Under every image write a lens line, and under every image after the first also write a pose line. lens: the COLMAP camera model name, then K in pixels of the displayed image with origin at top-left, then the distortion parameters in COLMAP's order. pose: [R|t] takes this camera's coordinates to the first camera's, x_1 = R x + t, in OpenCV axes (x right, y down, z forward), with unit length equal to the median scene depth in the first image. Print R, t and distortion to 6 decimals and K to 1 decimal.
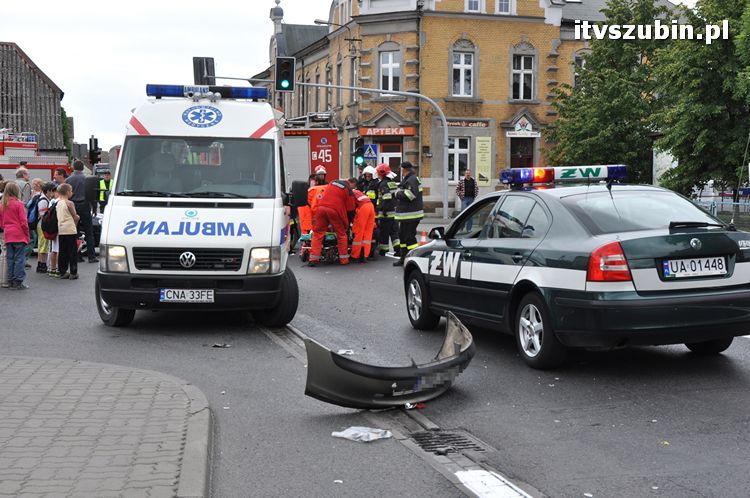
lens RADIAL K [[1150.6, 0, 375.0], [0, 1150.6, 249.0], [0, 0, 1]] dist [0.124846, 0.120745]
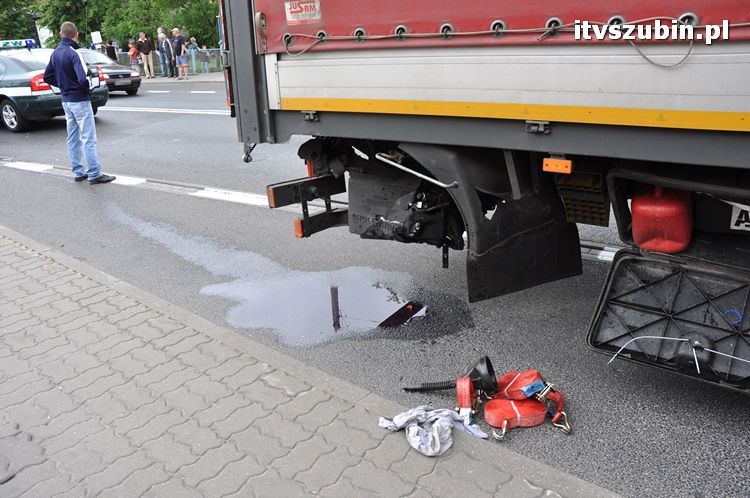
lens RADIAL K [[594.3, 0, 379.3], [0, 594.3, 249.2], [0, 0, 1]] dist [-0.164658, 0.158467]
pose [[0.731945, -0.270969, 0.625166, -0.103490], [0.077912, 0.944788, 0.318284, 0.015133], [-0.676895, -0.184258, 0.712644, -0.352422]]
